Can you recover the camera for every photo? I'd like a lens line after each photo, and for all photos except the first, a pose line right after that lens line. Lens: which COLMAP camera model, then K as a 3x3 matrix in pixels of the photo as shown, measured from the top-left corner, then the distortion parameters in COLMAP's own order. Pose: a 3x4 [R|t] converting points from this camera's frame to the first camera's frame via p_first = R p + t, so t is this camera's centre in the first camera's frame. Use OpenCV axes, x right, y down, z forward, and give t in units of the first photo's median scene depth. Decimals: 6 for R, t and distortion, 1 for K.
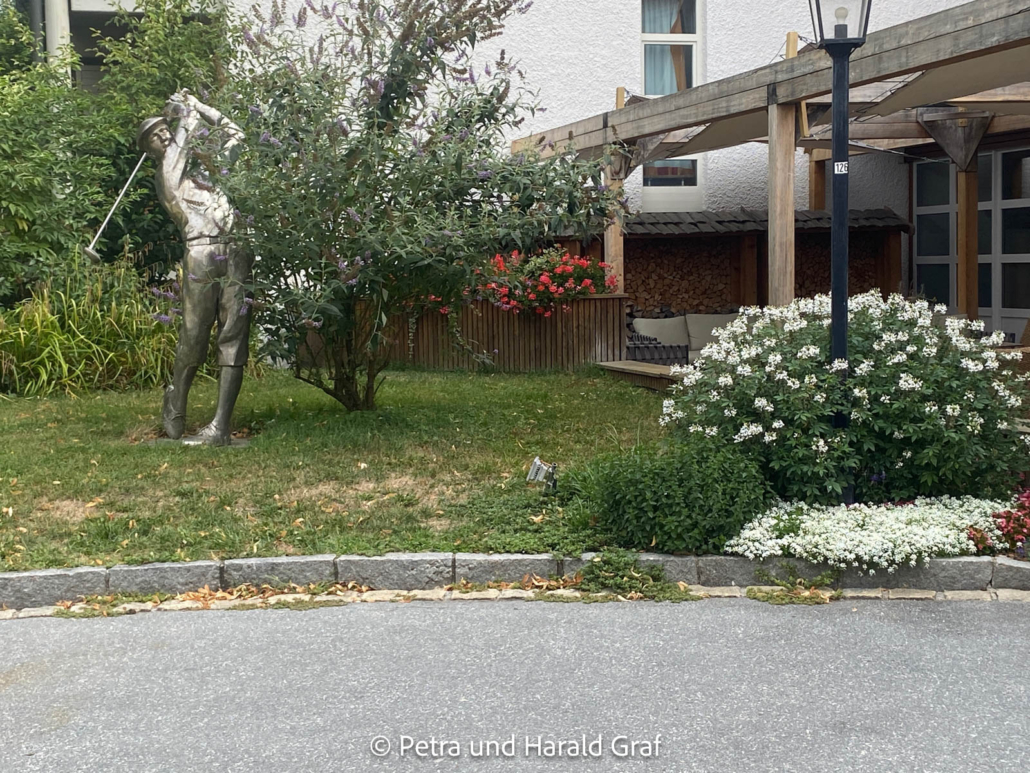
lens RADIAL K [[1656.6, 0, 515.0], [0, 1656.6, 386.5], [0, 0, 1]] dist [0.110046, -0.026161]
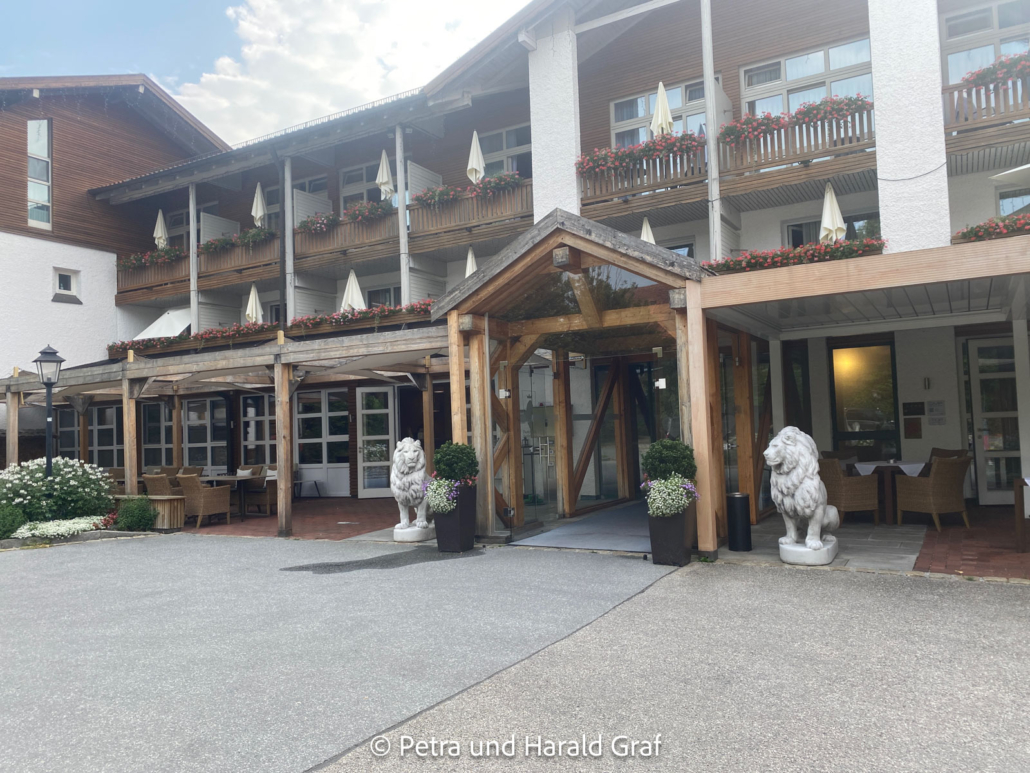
lens RADIAL K [[797.4, 0, 515.0], [0, 797.4, 386.5], [0, 0, 1]] dist [0.021360, 0.000577]
pose [[0.720355, 0.031800, 0.692876, -0.248659], [0.075211, 0.989477, -0.123606, 0.072376], [-0.689516, 0.141153, 0.710383, -0.789035]]
